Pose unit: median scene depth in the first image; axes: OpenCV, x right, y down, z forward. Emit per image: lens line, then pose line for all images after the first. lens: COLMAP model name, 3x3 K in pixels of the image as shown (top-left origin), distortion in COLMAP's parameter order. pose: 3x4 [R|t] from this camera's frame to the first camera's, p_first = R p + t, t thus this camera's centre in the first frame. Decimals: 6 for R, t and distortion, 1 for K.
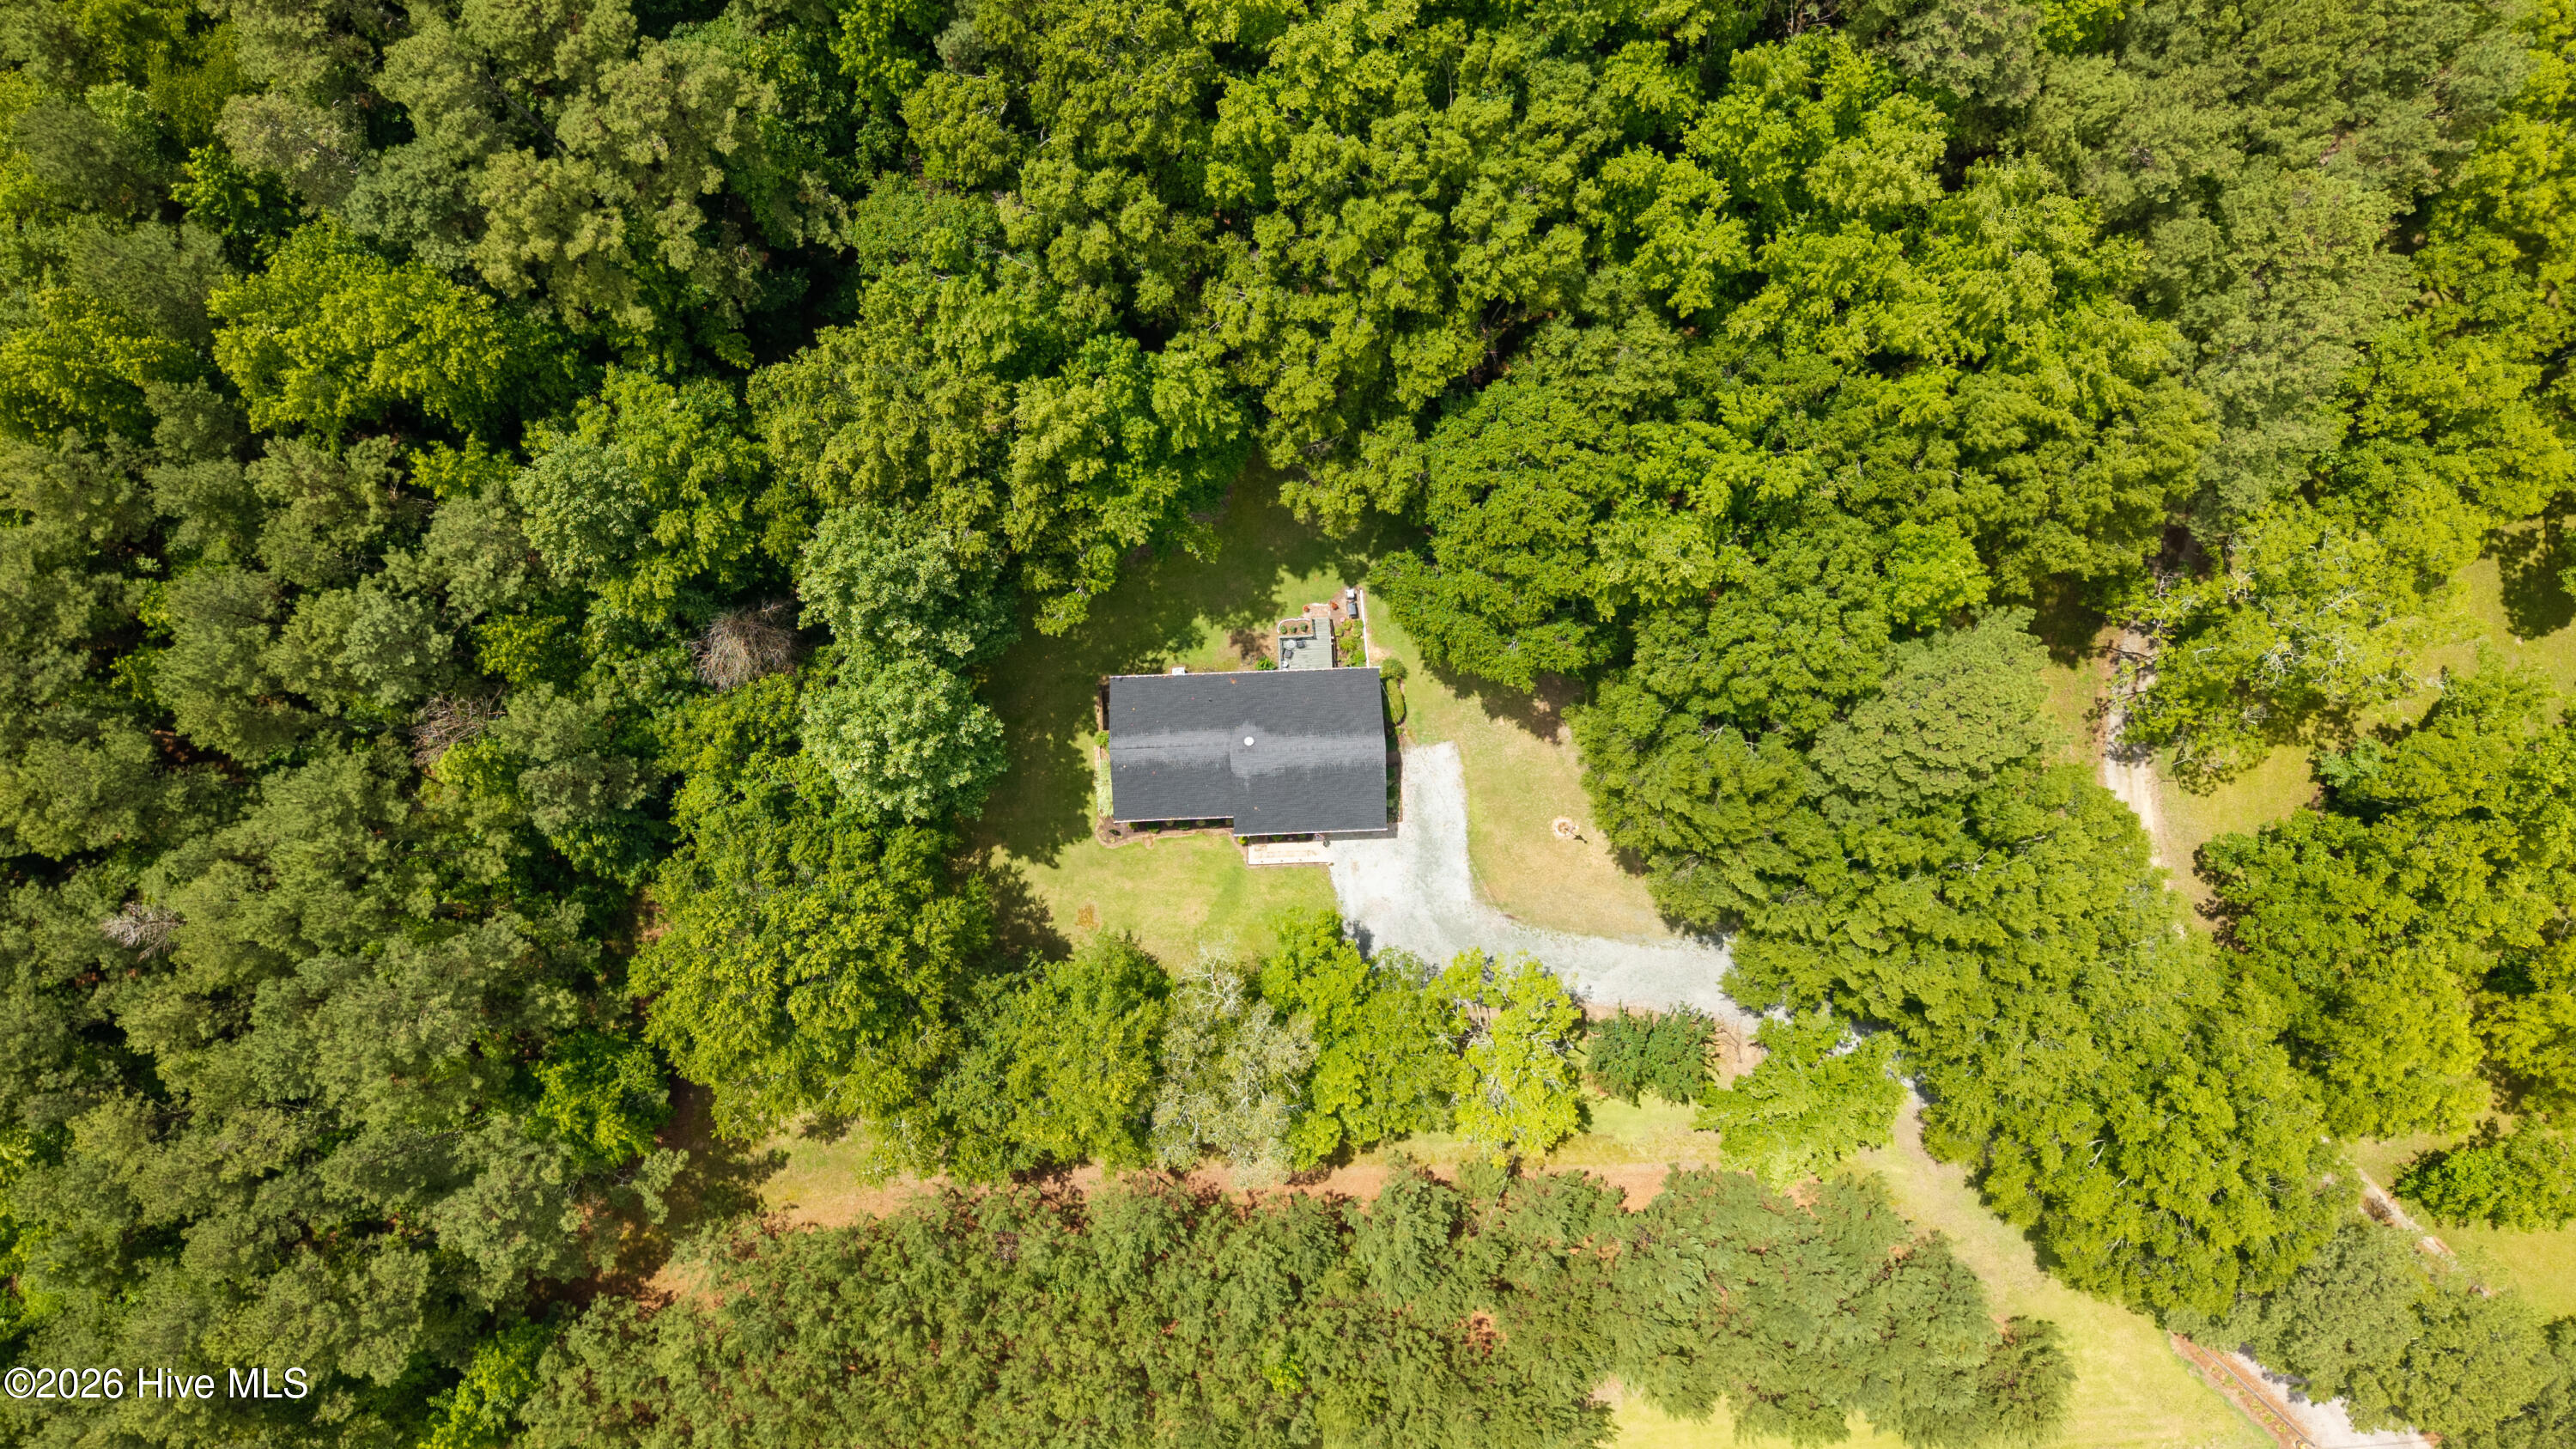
lens RADIAL K [[1803.3, 0, 1288.0], [0, 1803.3, 724.5], [0, 0, 1]] dist [0.001672, -0.005486]
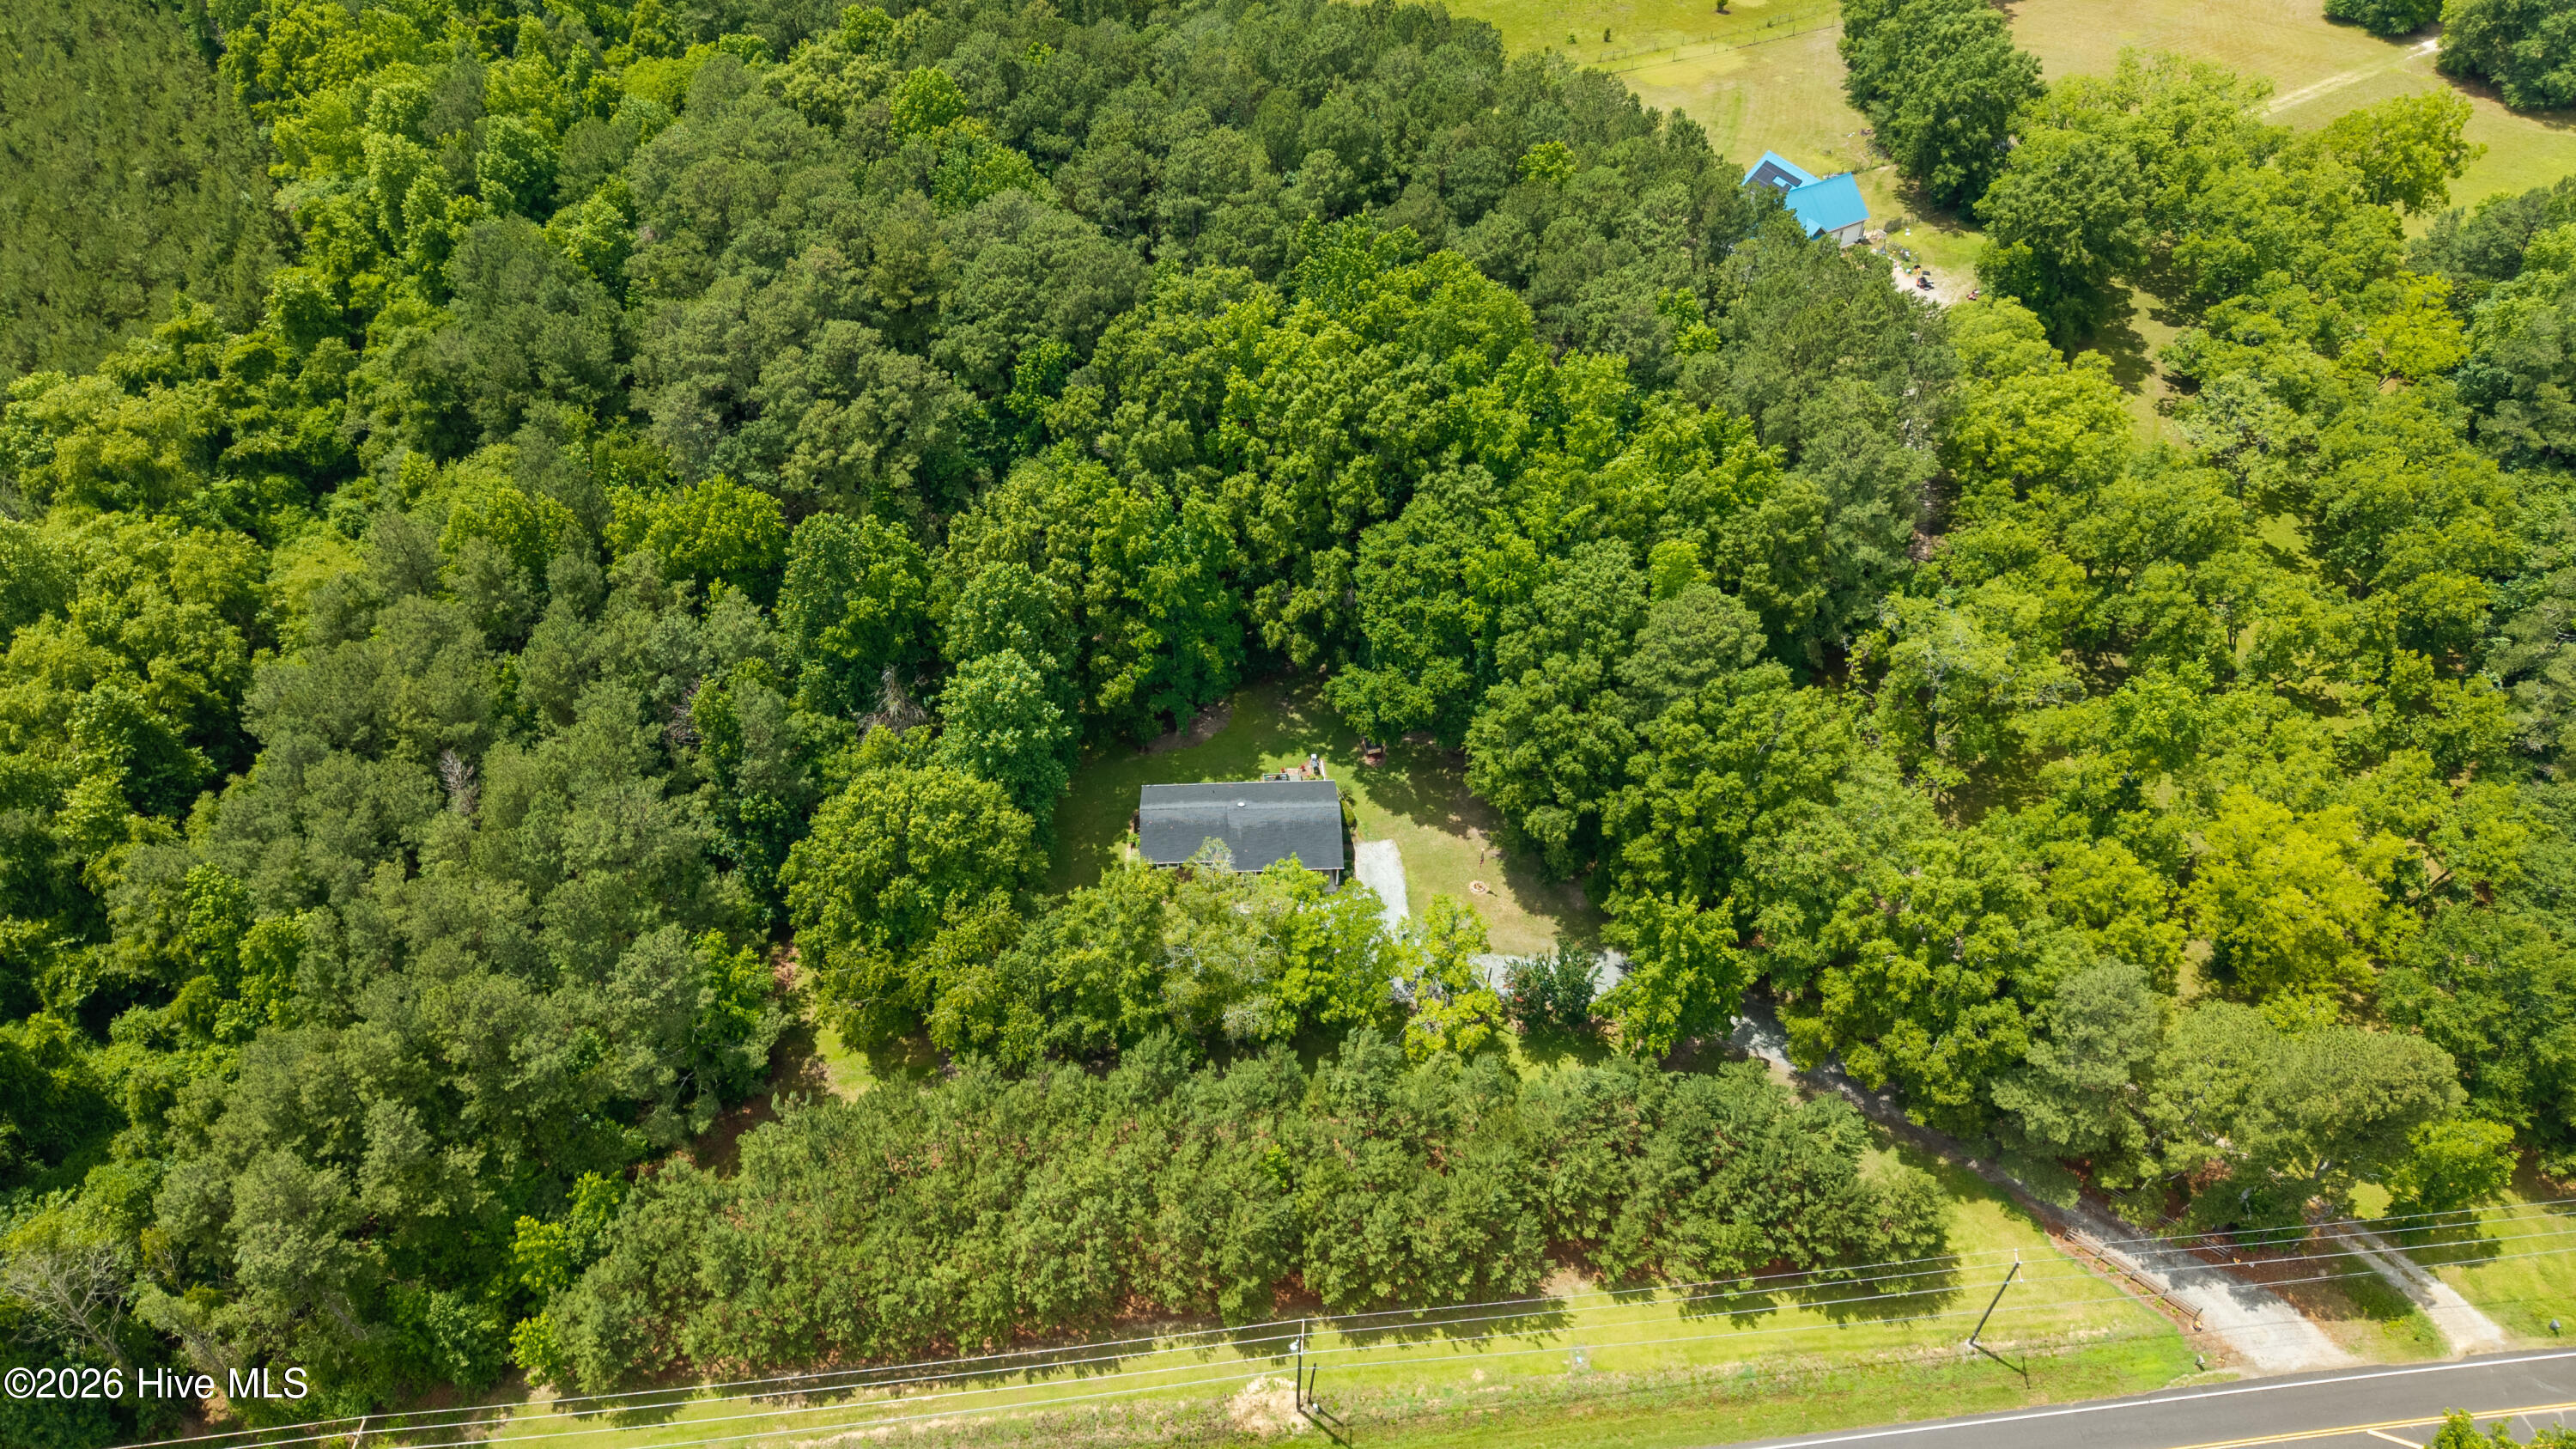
lens RADIAL K [[1796.7, 0, 1288.0], [0, 1796.7, 724.5], [0, 0, 1]] dist [0.000689, -0.004466]
pose [[0.999945, -0.007697, 0.007130, 0.004717], [0.010491, 0.727380, -0.686155, 0.874948], [0.000095, 0.686192, 0.727420, -0.043239]]
